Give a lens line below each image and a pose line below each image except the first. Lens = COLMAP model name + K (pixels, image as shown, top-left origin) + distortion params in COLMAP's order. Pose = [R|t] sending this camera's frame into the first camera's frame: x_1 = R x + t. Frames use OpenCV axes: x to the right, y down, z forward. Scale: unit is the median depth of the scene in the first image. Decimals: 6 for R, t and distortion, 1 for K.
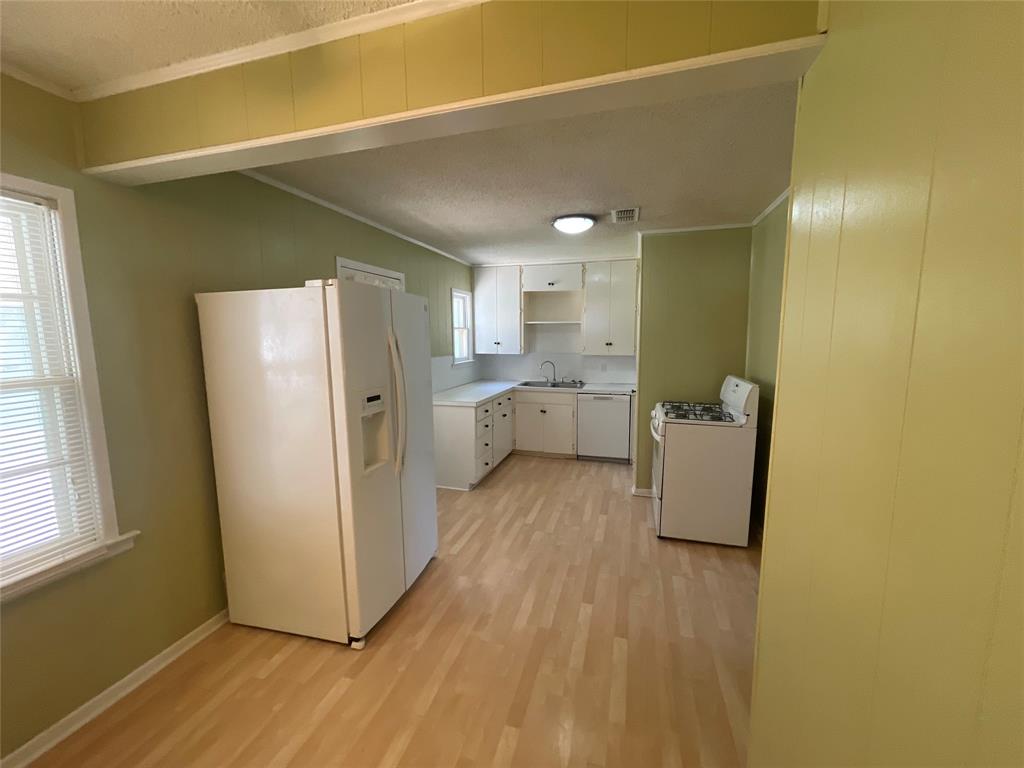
lens RADIAL K [[411.3, 0, 511.6], [0, 411.3, 385.4], [0, 0, 1]] dist [-0.003464, 0.000001]
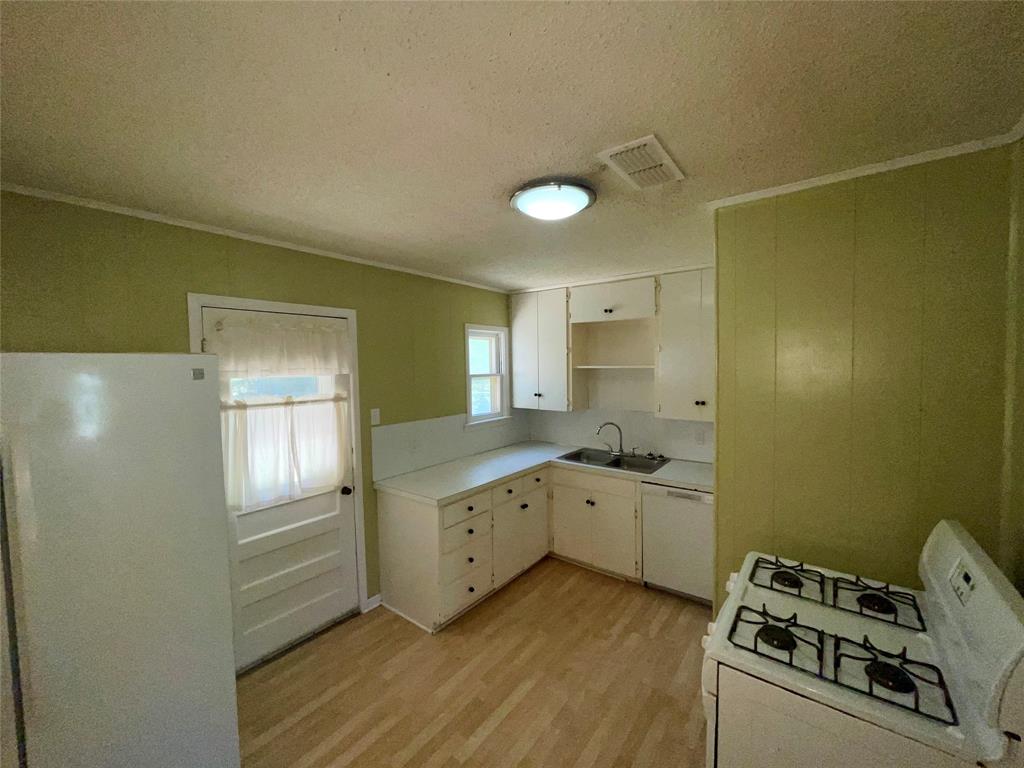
lens RADIAL K [[411.3, 0, 511.4], [0, 411.3, 382.5], [0, 0, 1]] dist [-0.003464, 0.000001]
pose [[0.932439, 0.008671, -0.361222, 0.193326], [-0.035372, 0.997101, -0.067371, -0.078605], [0.359591, 0.075596, 0.930043, 0.325468]]
